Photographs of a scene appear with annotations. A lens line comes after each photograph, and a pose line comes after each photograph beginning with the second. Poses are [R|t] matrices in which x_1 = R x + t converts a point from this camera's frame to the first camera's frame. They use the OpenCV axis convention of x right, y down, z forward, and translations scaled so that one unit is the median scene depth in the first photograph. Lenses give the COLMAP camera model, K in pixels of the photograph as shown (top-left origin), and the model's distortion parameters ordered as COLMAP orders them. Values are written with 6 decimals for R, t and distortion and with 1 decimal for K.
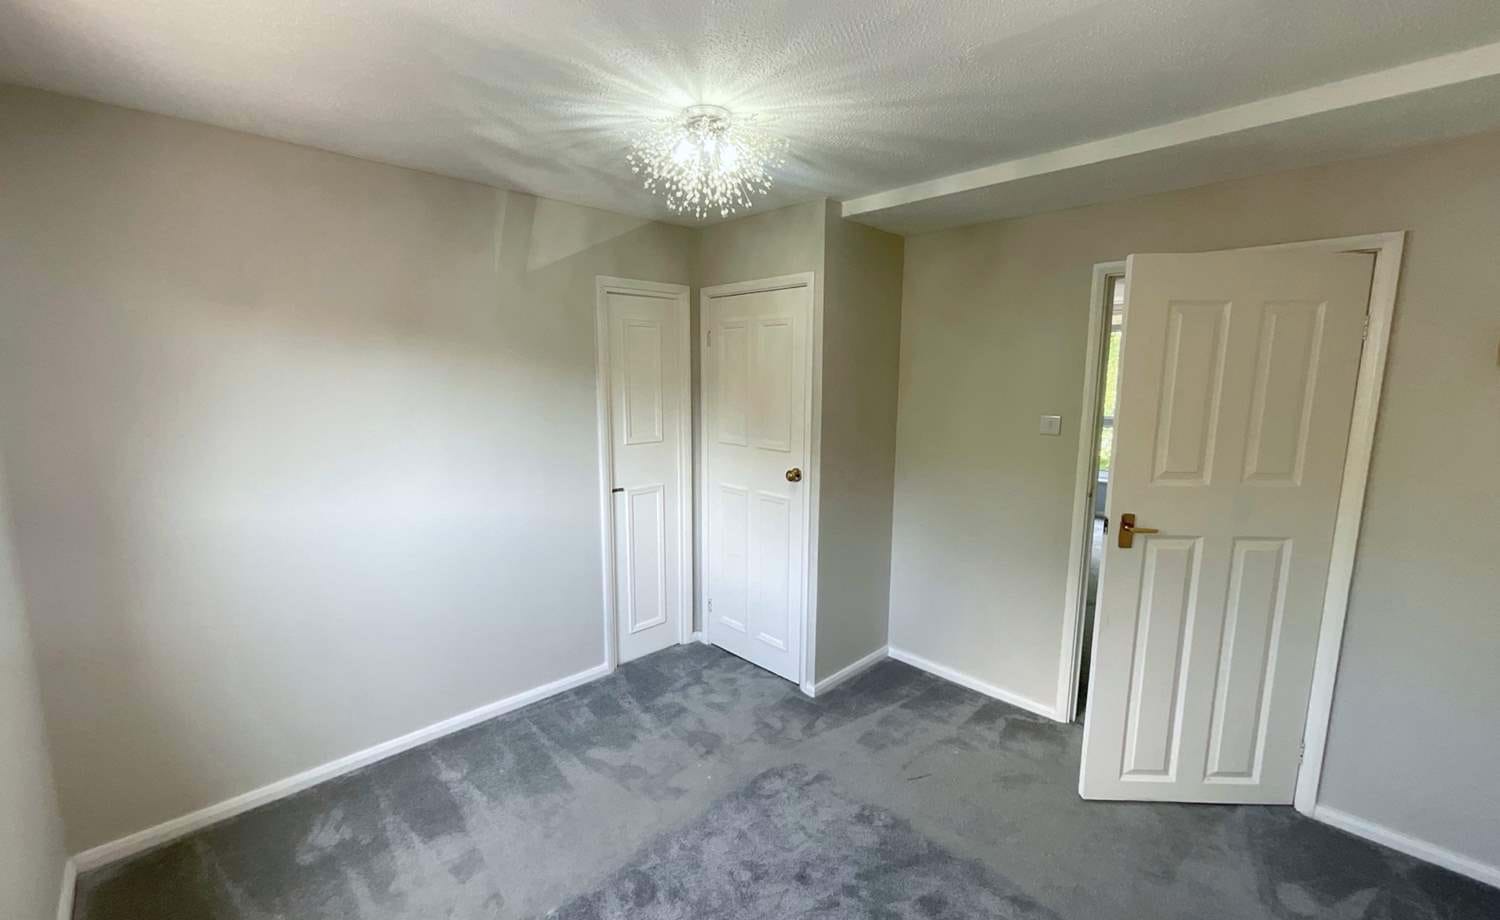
lens RADIAL K [[611.2, 0, 750.0], [0, 611.2, 460.0], [0, 0, 1]] dist [-0.000664, -0.000053]
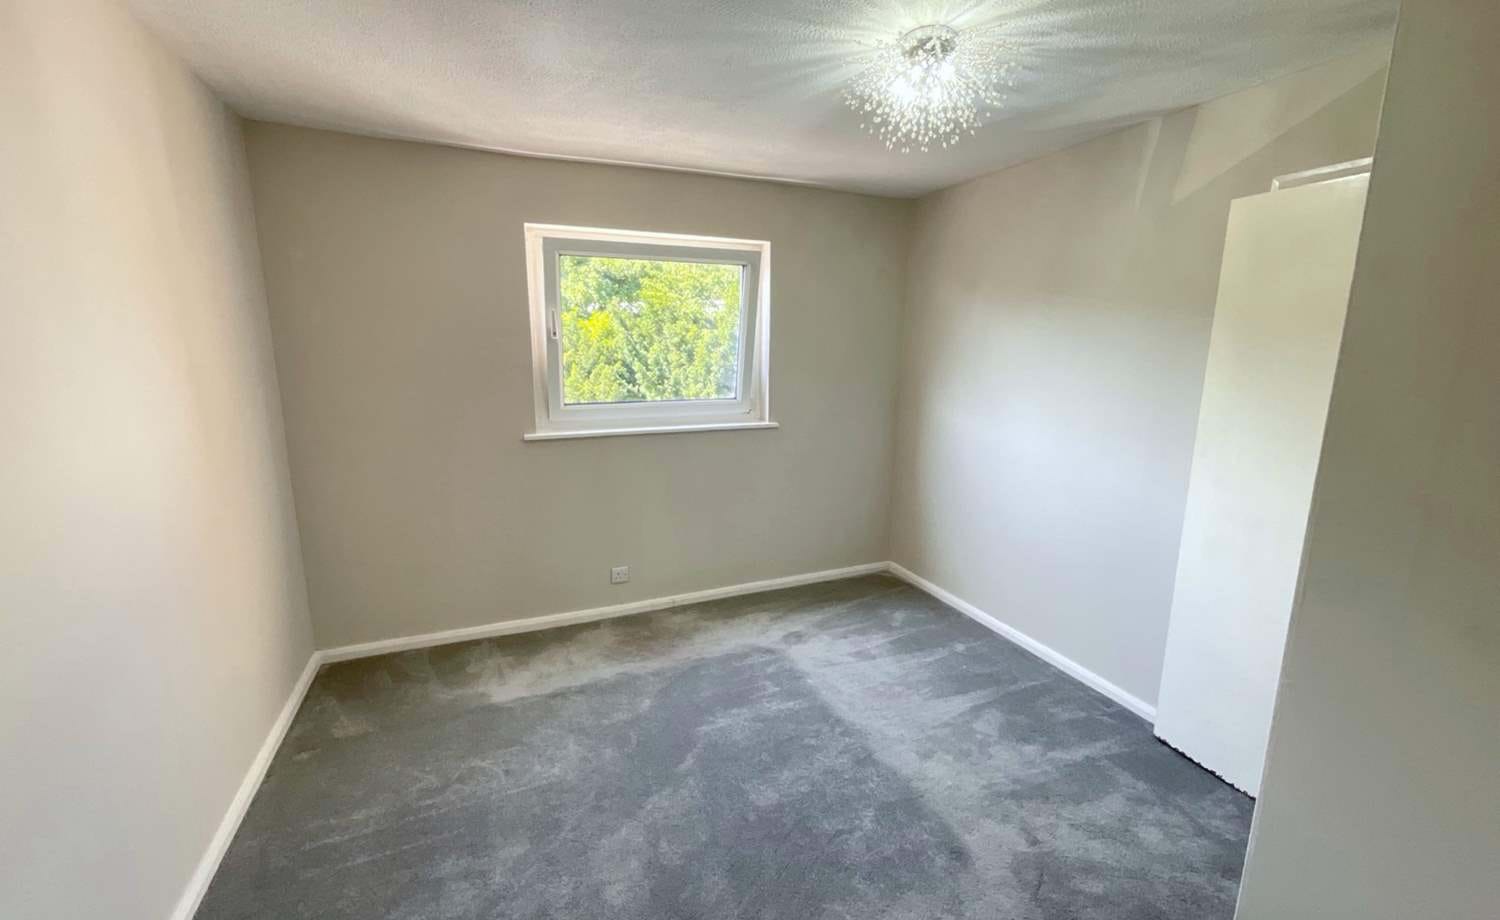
lens RADIAL K [[611.2, 0, 750.0], [0, 611.2, 460.0], [0, 0, 1]] dist [-0.000664, -0.000053]
pose [[-0.363383, 0.166305, -0.916676, 0.710729], [-0.143489, 0.962208, 0.231447, -0.085926], [0.920524, 0.215636, -0.325787, 0.849104]]
